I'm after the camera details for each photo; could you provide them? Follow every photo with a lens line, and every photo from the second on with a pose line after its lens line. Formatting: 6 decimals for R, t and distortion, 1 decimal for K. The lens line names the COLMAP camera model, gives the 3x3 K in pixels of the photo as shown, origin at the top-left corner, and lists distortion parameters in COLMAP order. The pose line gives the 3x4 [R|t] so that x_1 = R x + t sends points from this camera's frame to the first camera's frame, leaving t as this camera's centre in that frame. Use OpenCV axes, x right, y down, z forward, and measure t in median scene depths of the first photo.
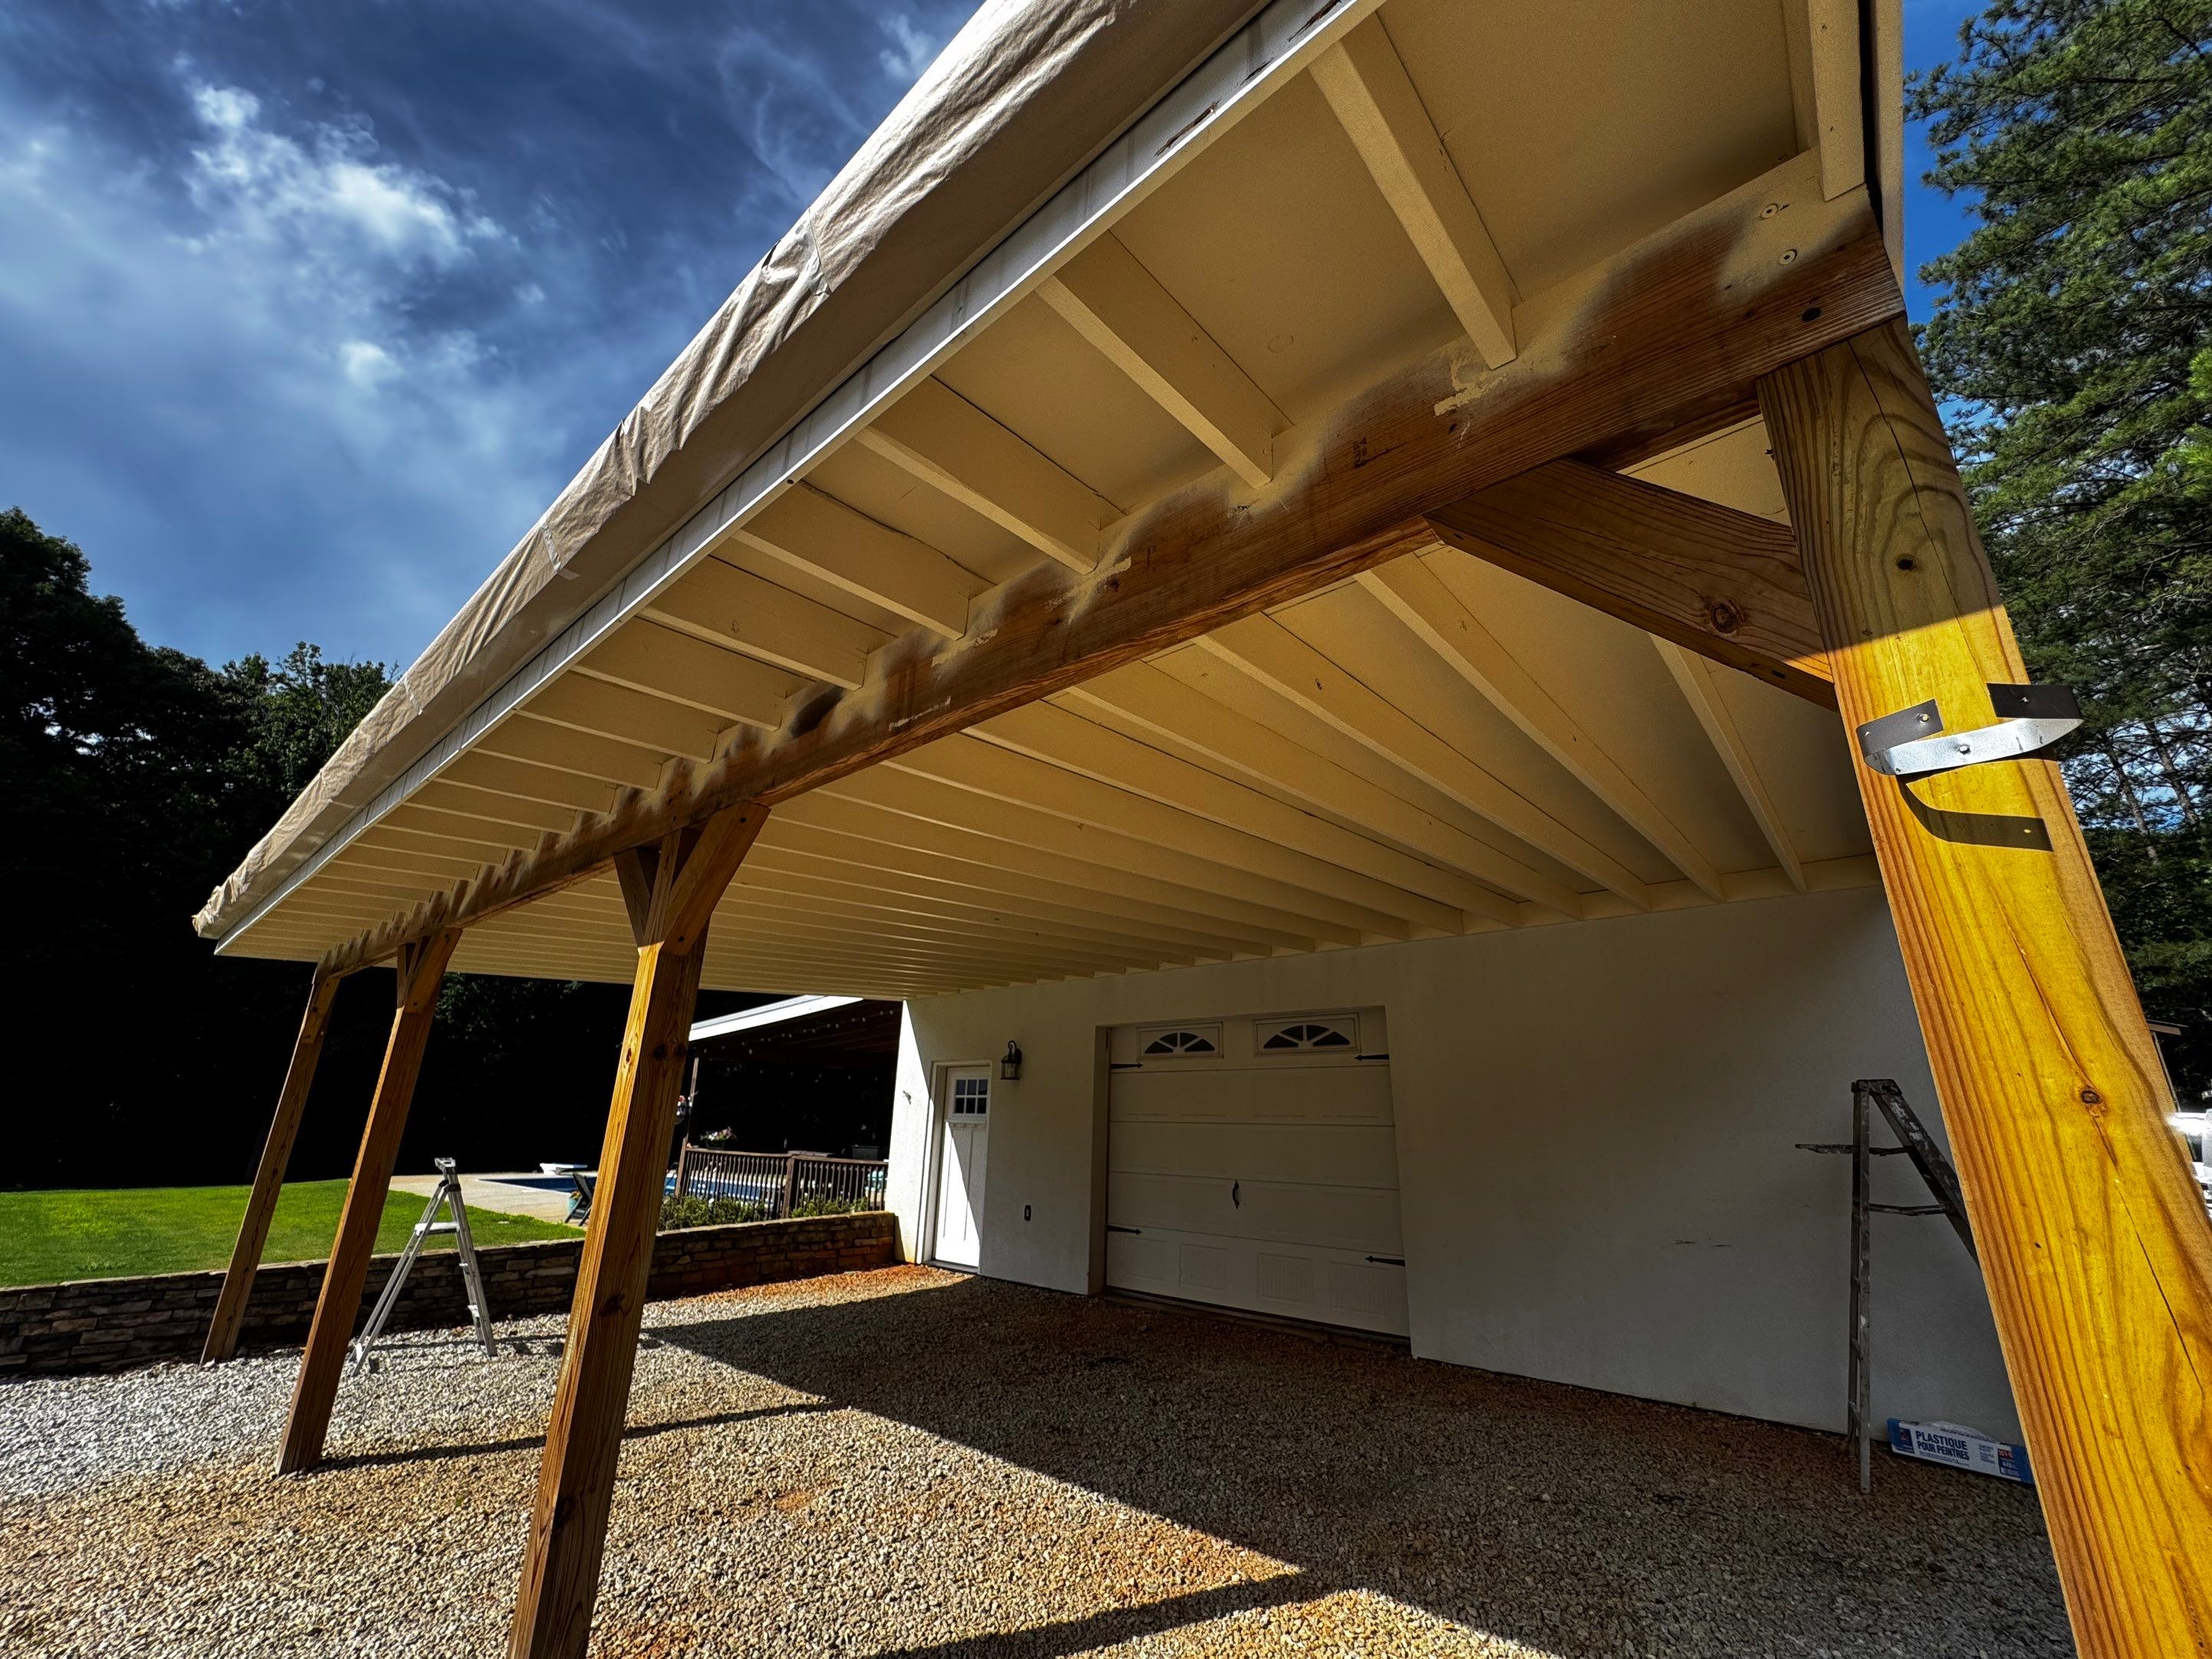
lens RADIAL K [[871.4, 0, 1116.2], [0, 871.4, 838.1], [0, 0, 1]] dist [0.014701, 0.000034]
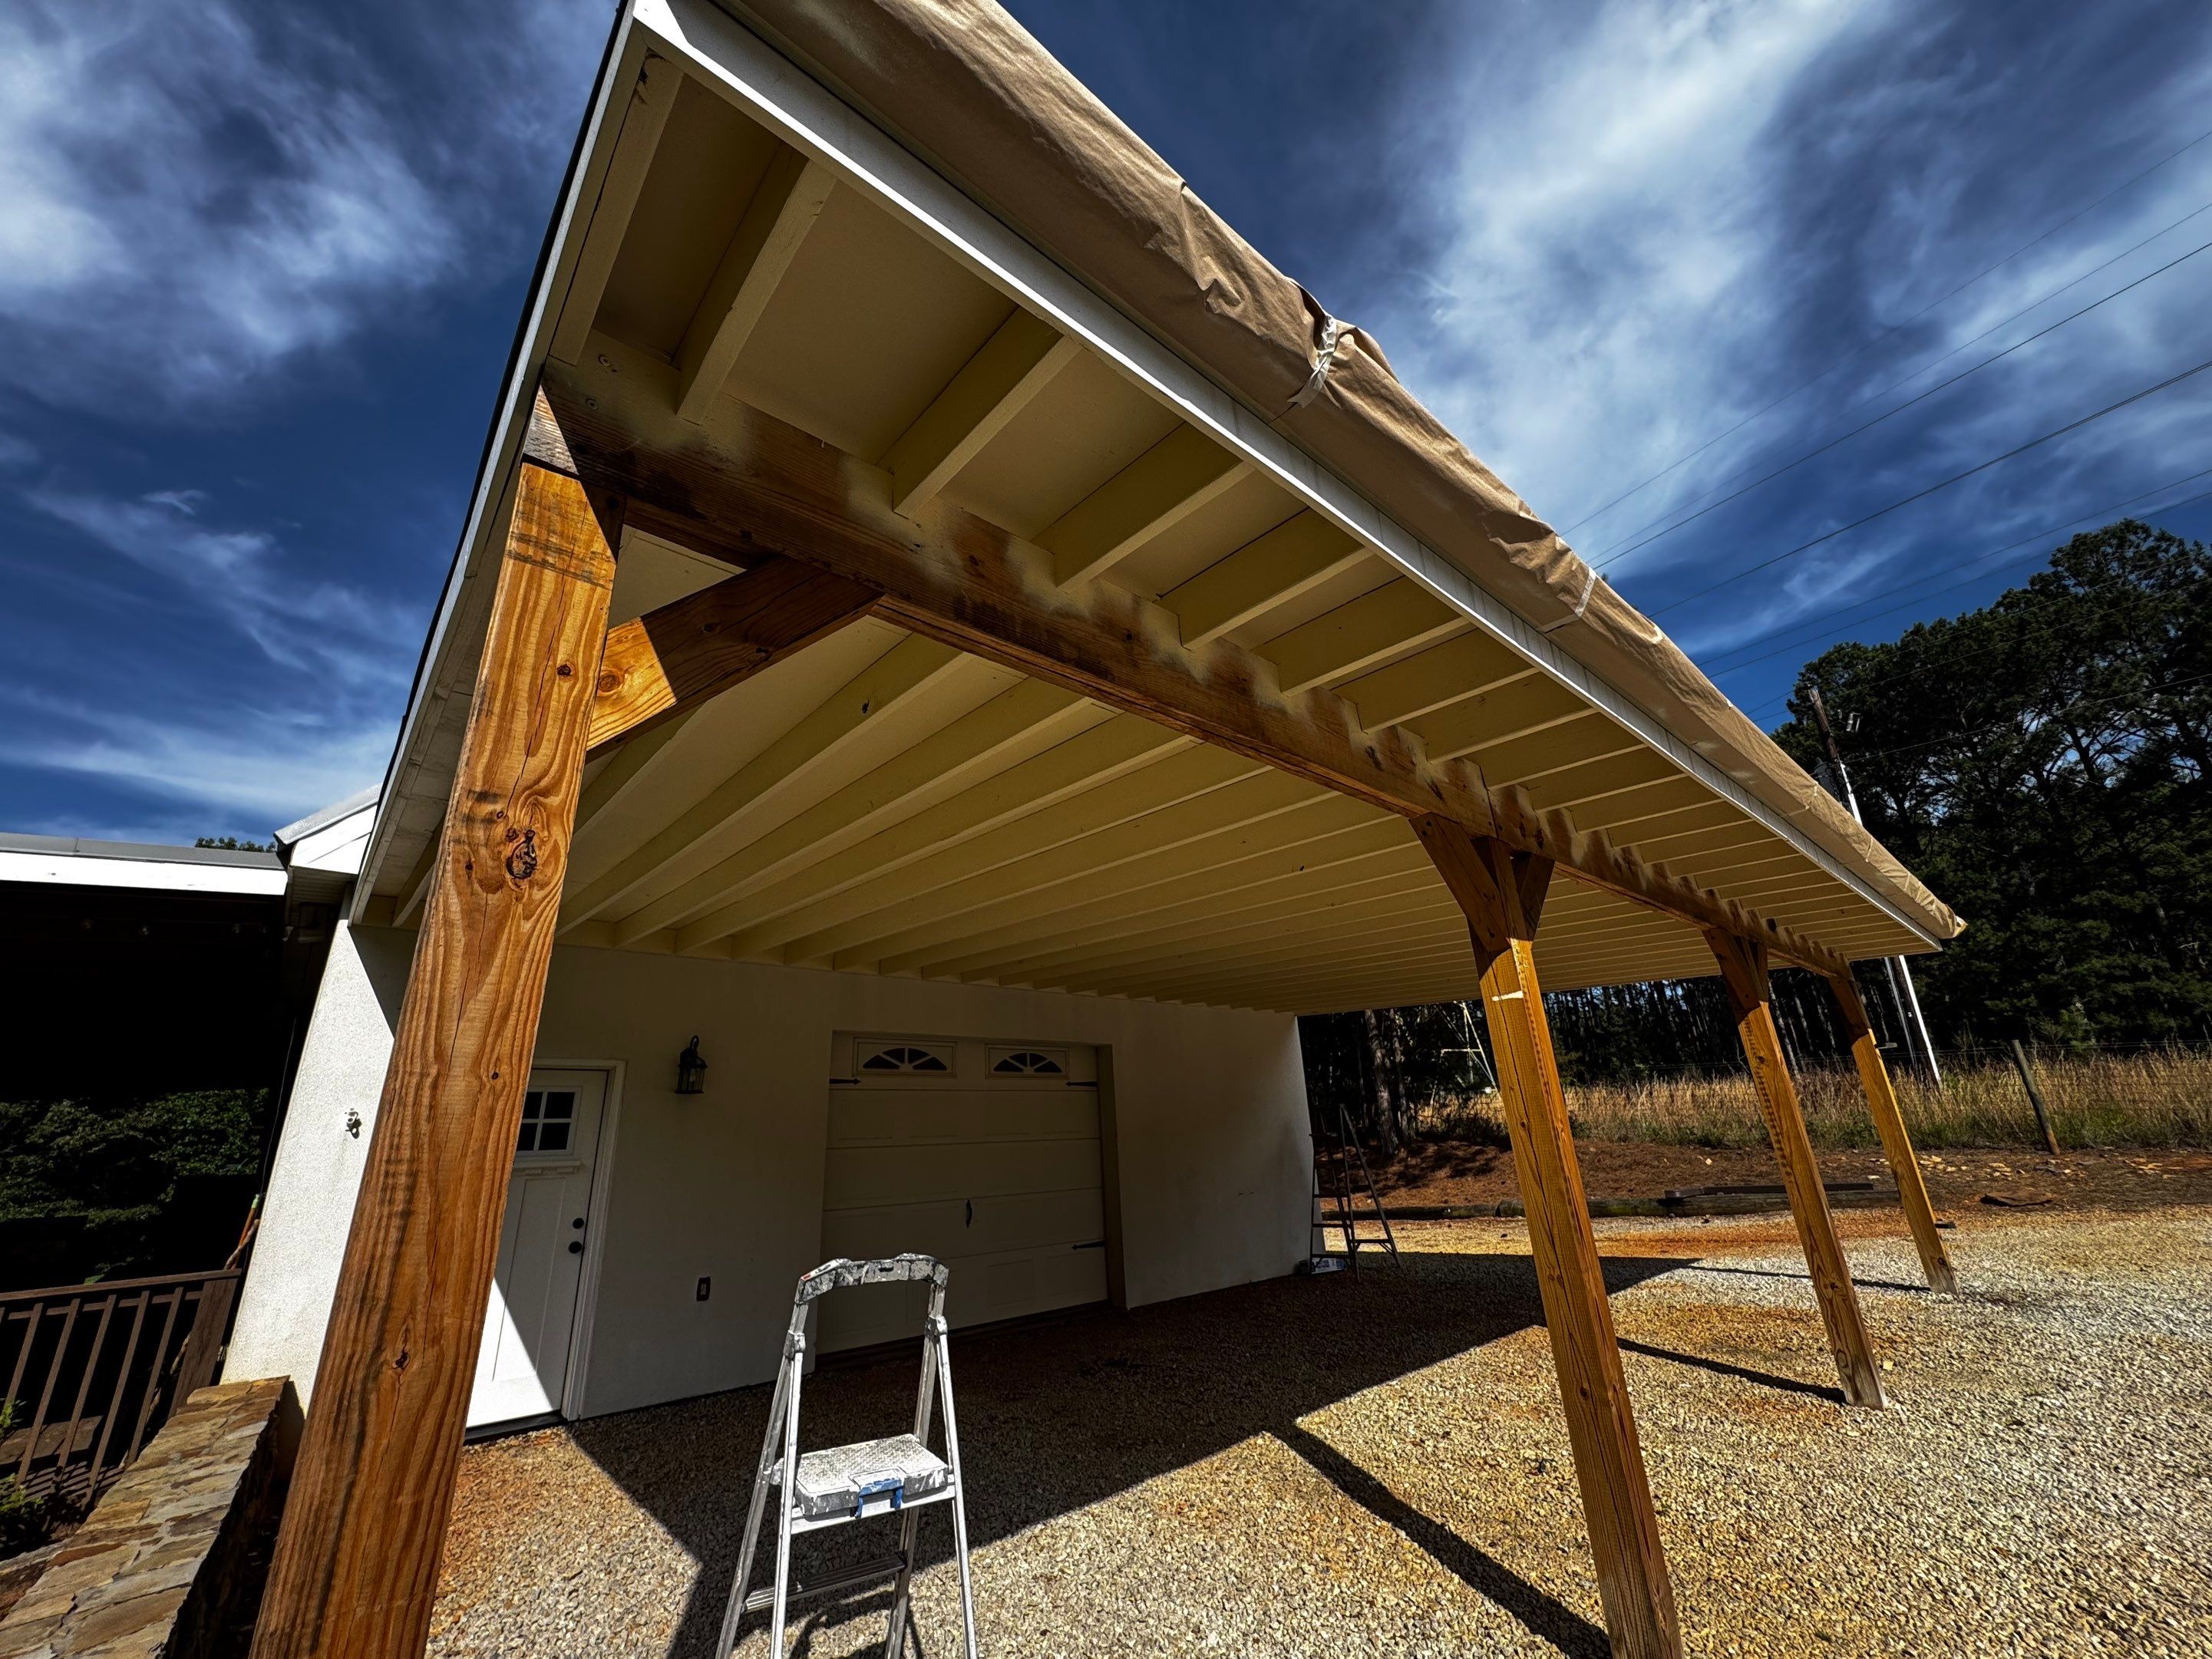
lens RADIAL K [[883.0, 0, 1110.9], [0, 883.0, 824.9], [0, 0, 1]] dist [-0.002570, -0.000210]
pose [[0.138270, 0.313679, 0.939408, -0.947854], [-0.264451, 0.925773, -0.270202, 0.222011], [-0.954435, -0.211067, 0.210960, 0.717787]]
